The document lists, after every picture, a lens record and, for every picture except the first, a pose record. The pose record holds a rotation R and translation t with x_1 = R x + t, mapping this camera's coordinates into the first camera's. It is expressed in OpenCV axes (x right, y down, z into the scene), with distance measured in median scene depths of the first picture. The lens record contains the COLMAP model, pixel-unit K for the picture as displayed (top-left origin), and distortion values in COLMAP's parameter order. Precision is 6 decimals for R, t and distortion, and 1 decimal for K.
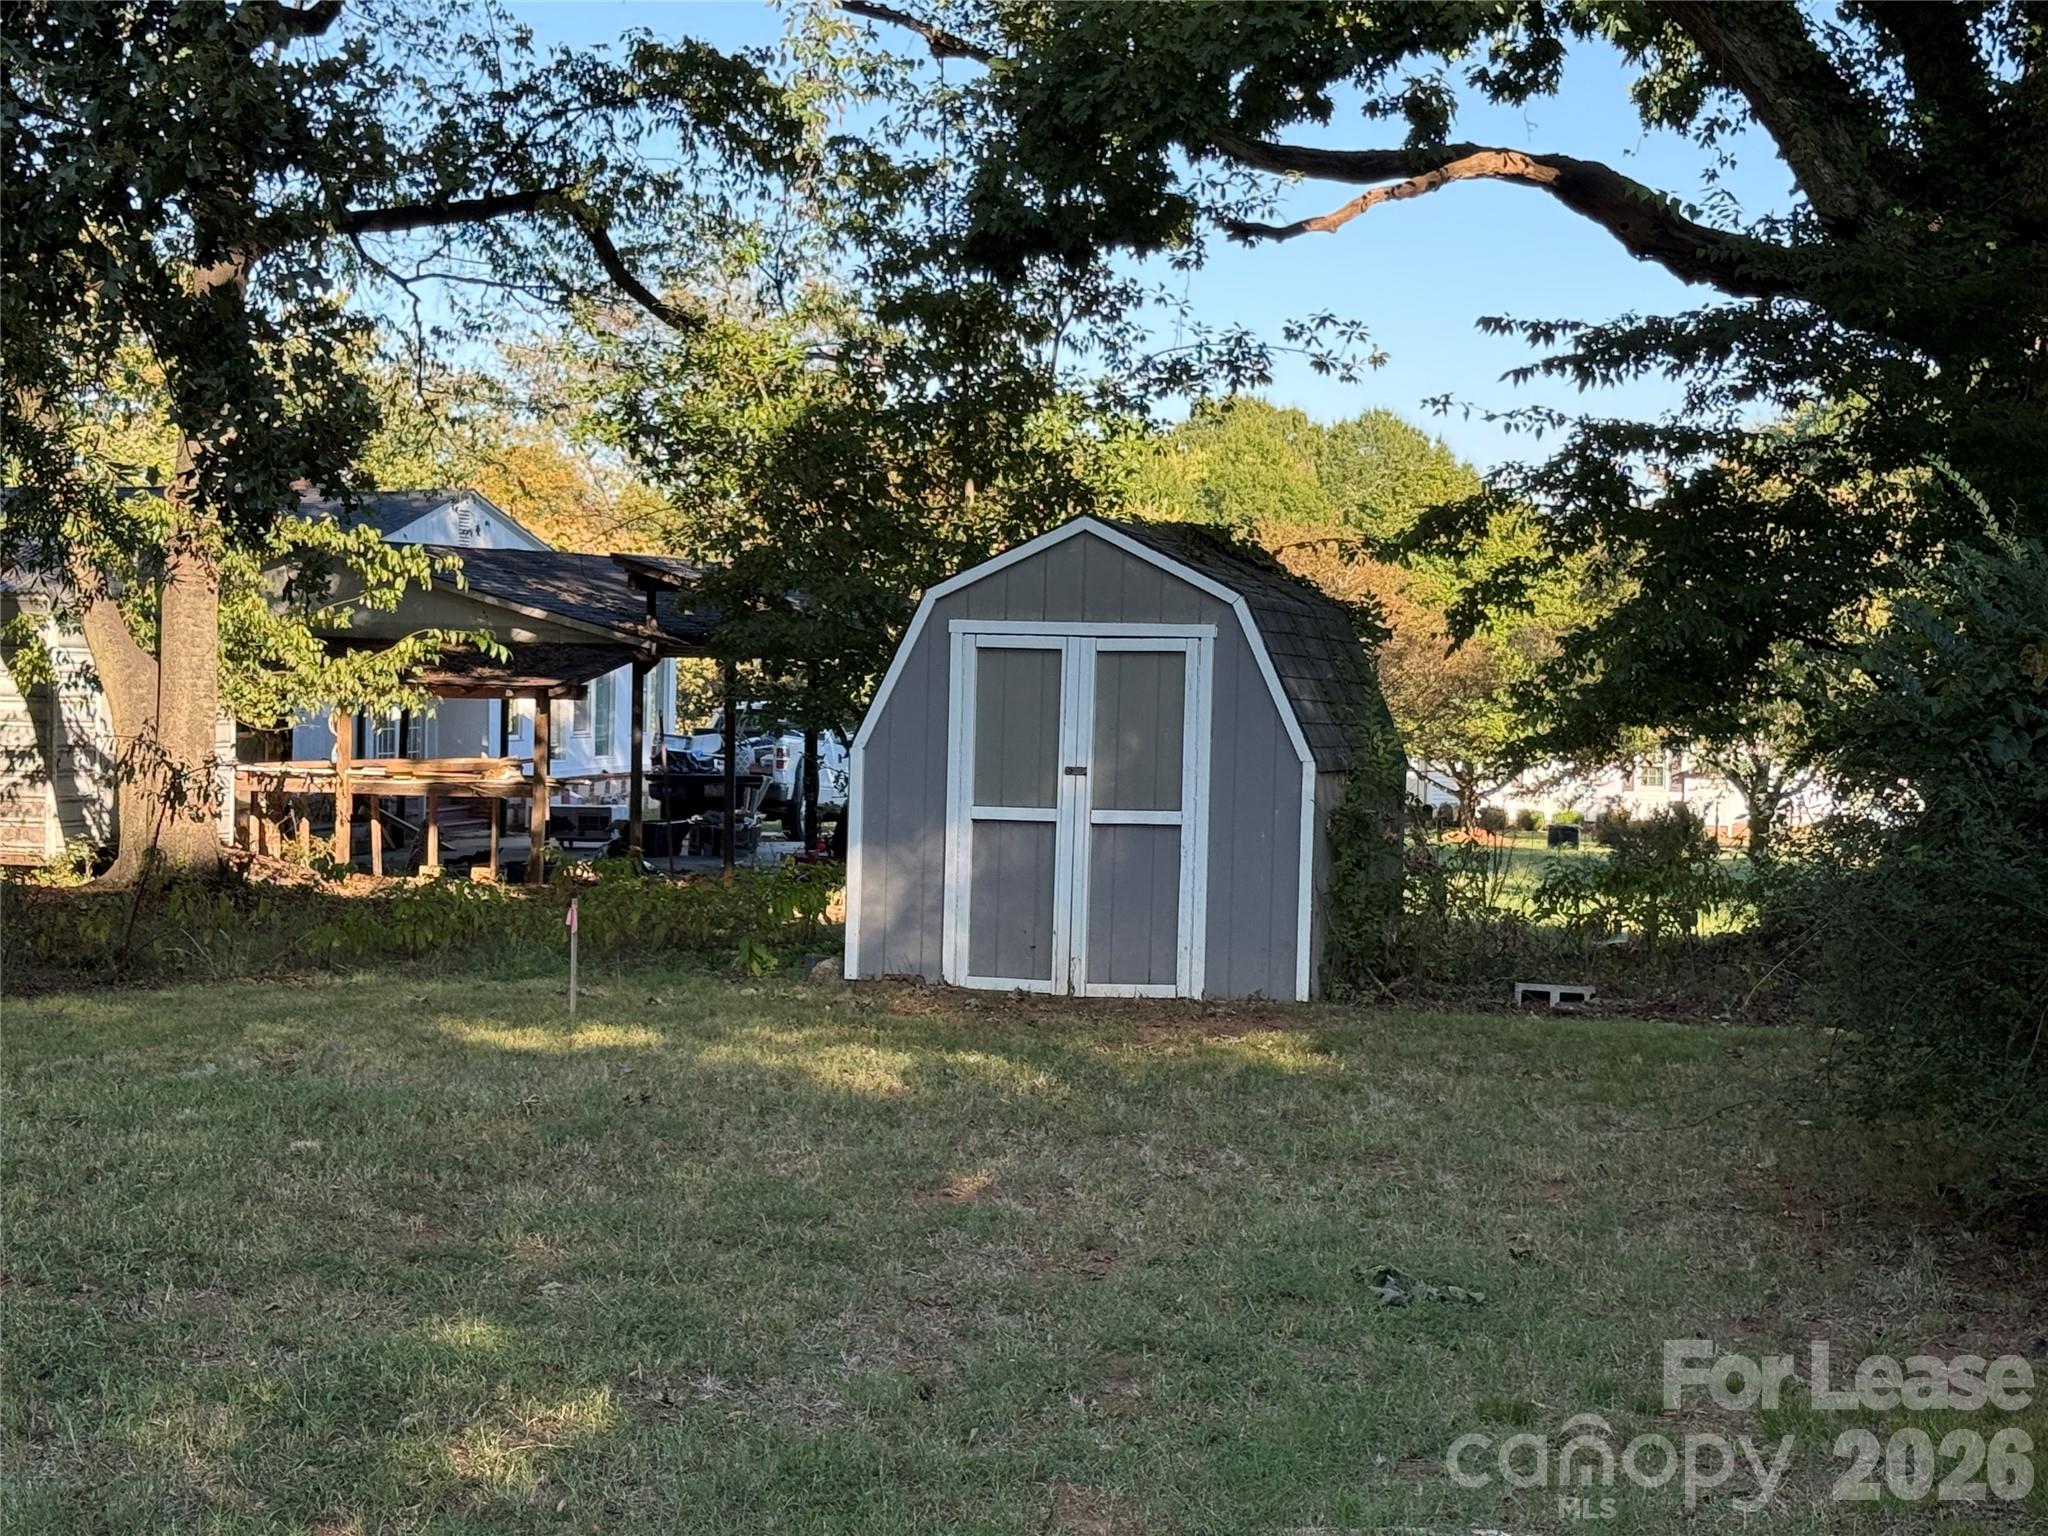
lens RADIAL K [[3630.8, 0, 1024.0], [0, 3630.8, 768.0], [0, 0, 1]] dist [0.102512, 0.058798]
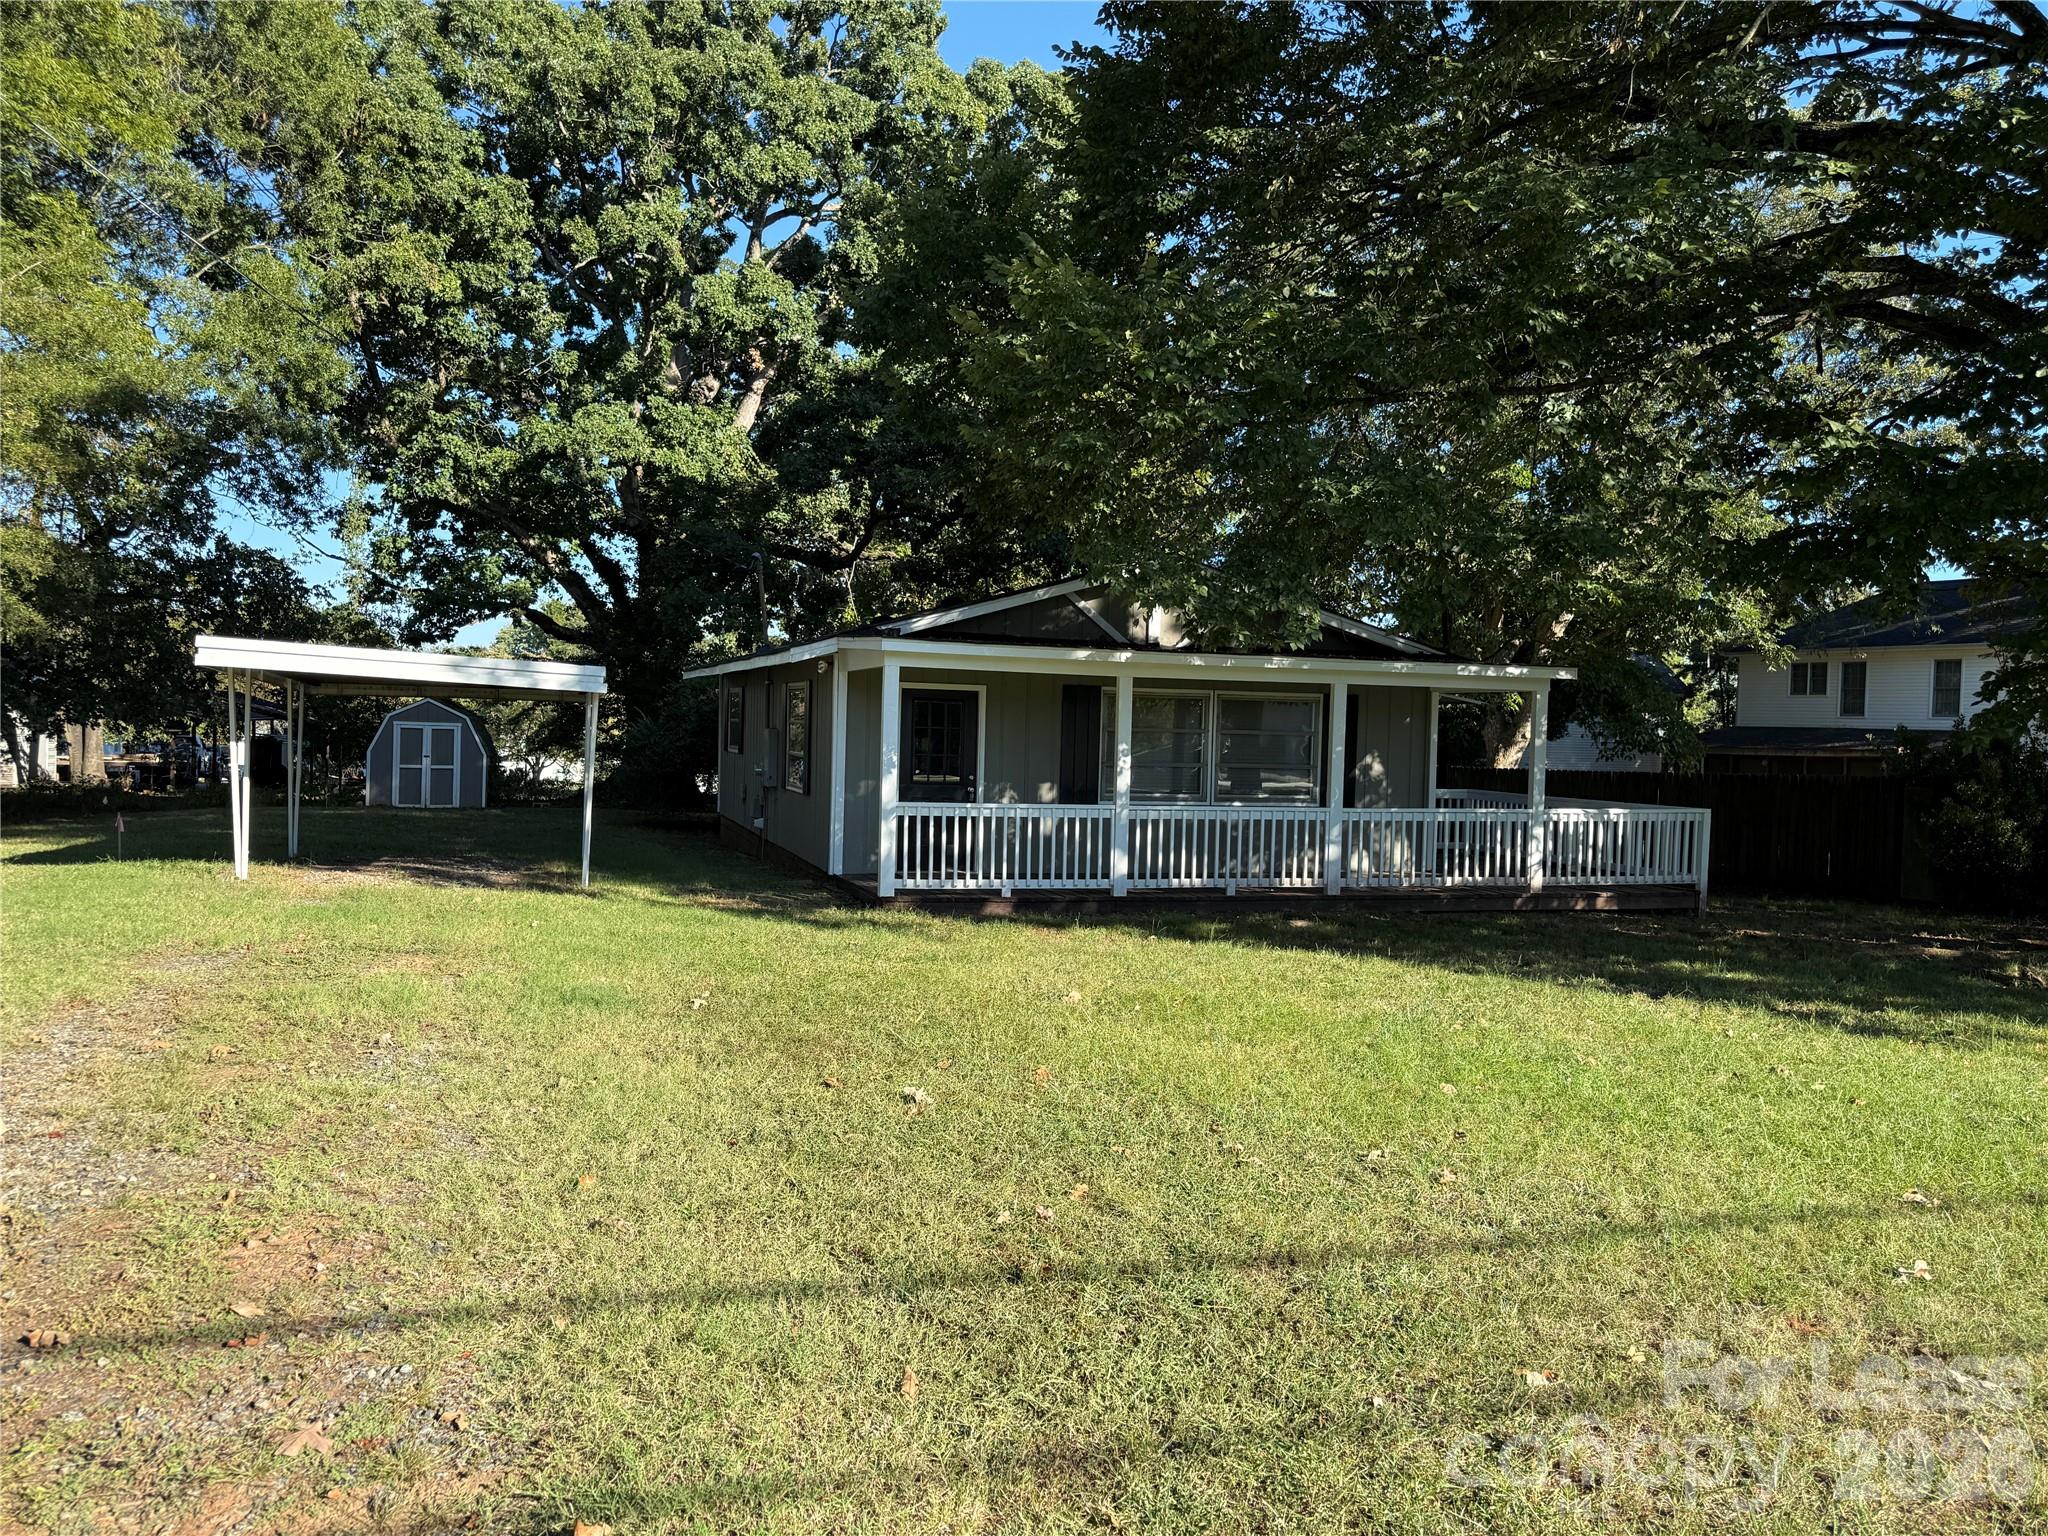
lens RADIAL K [[1543.2, 0, 1024.0], [0, 1543.2, 779.1], [0, 0, 1]] dist [0.055484, -0.071510]
pose [[0.865402, -0.011272, 0.500951, -0.283383], [0.004475, 0.999881, 0.014768, 0.003421], [-0.501058, -0.010538, 0.865350, -0.915062]]
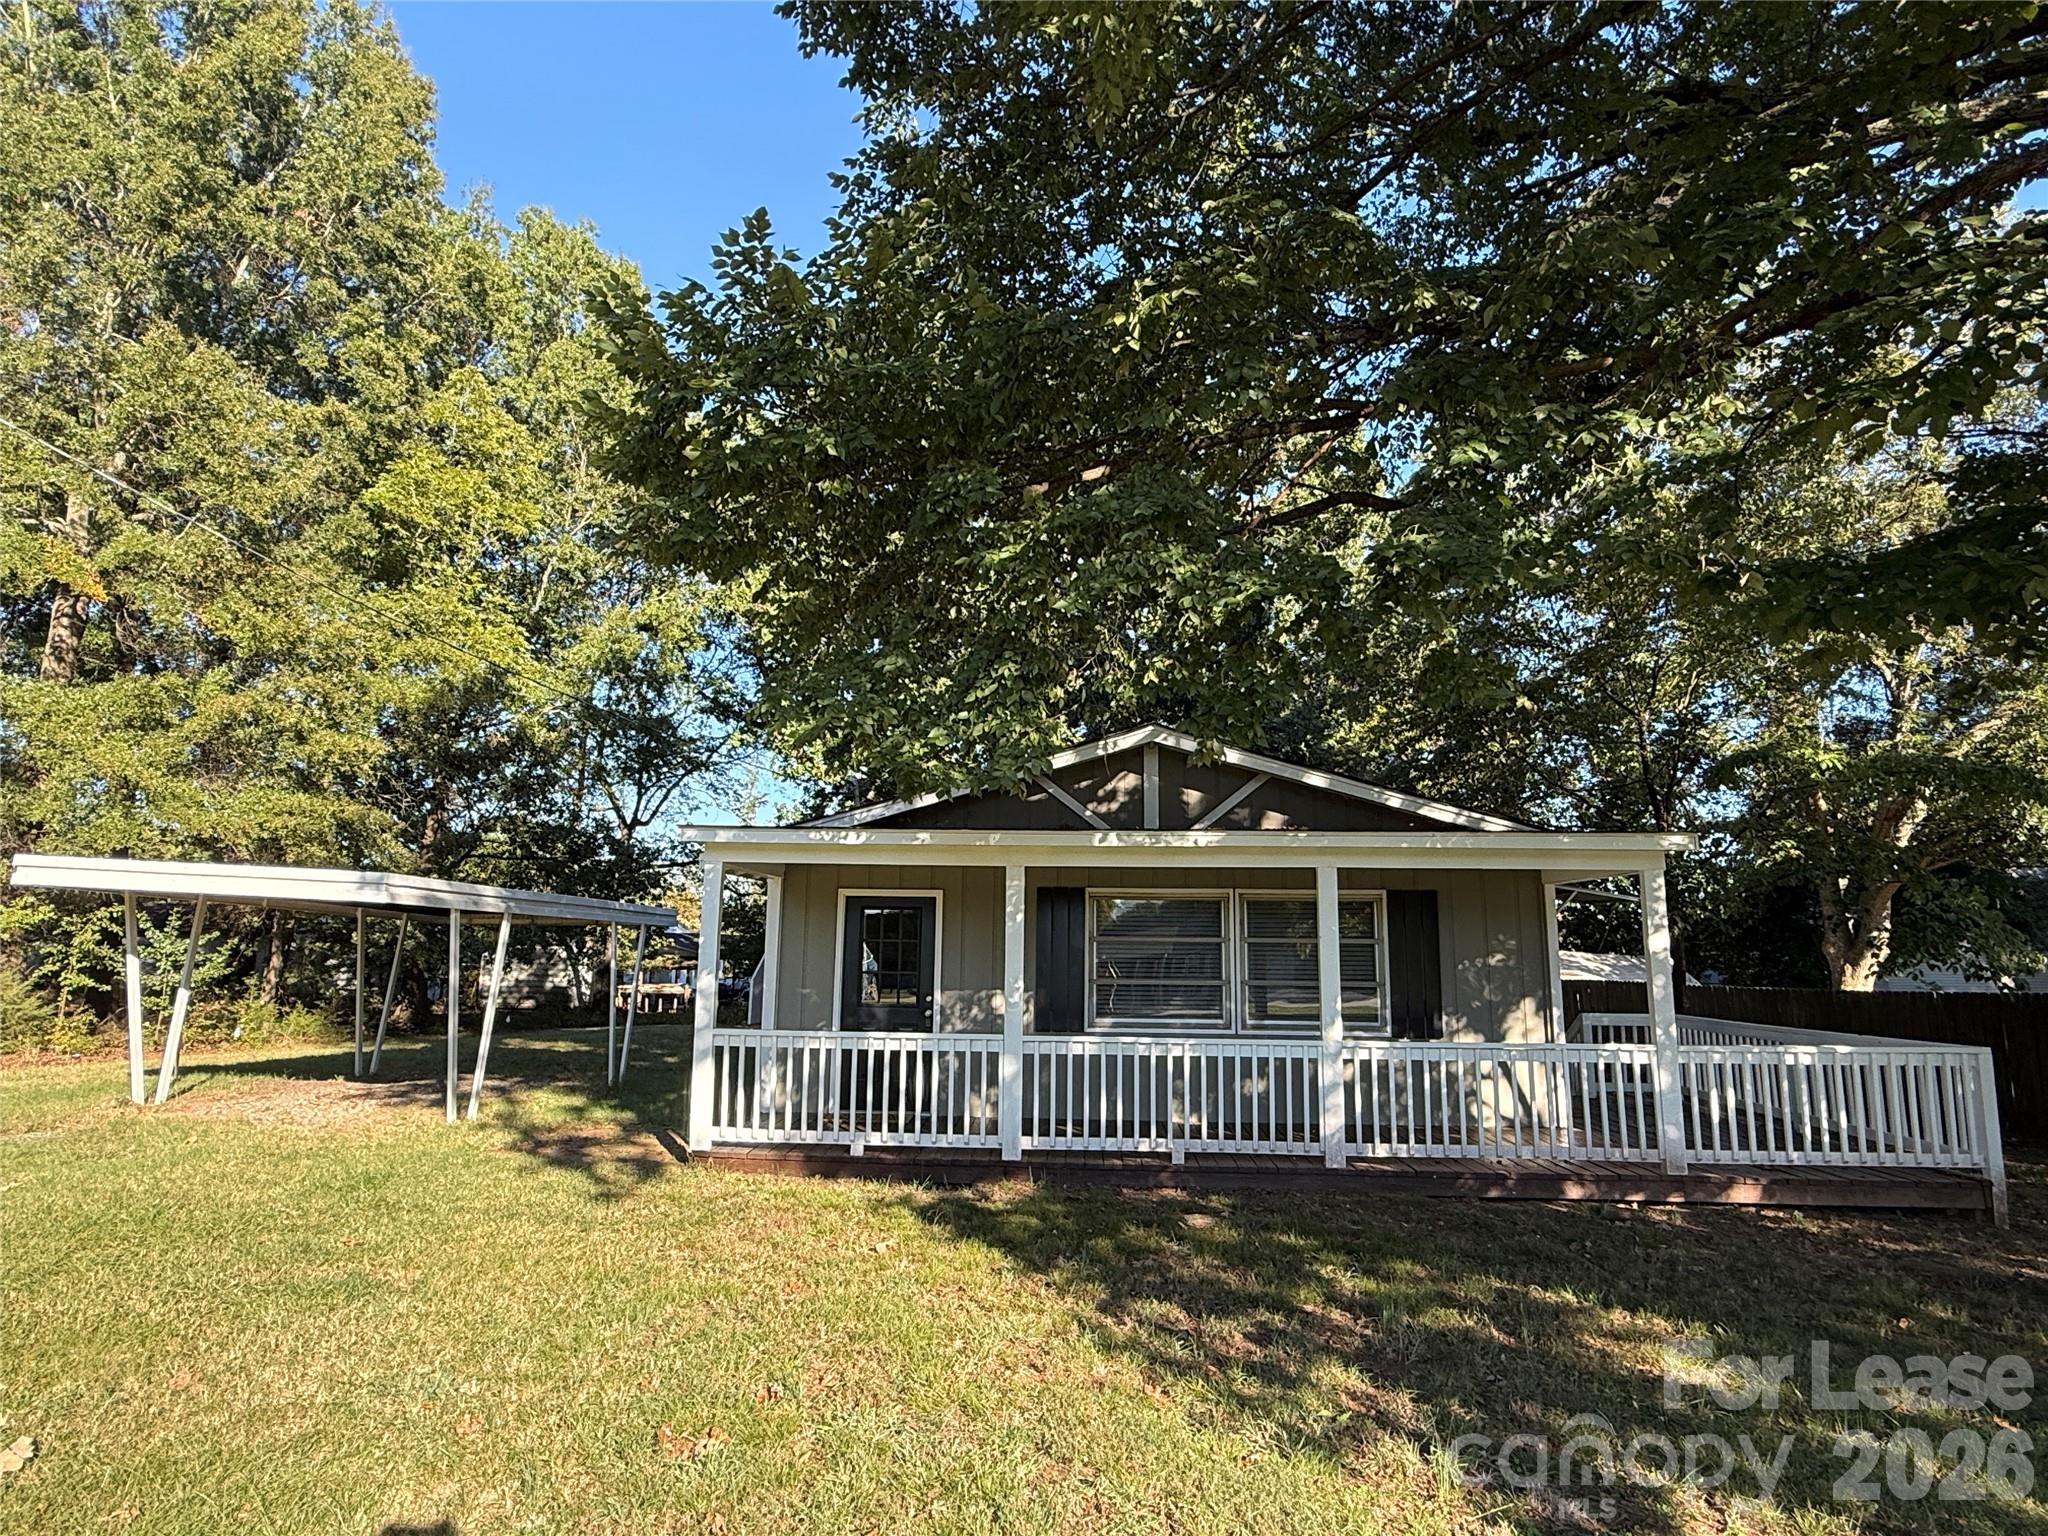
lens RADIAL K [[1161.4, 0, 1035.4], [0, 1161.4, 764.4], [0, 0, 1]] dist [-0.021883, 0.019107]
pose [[0.987914, 0.021475, 0.153507, 0.089410], [0.008587, 0.981253, -0.192534, 0.012166], [-0.154764, 0.191525, 0.969209, -0.717980]]
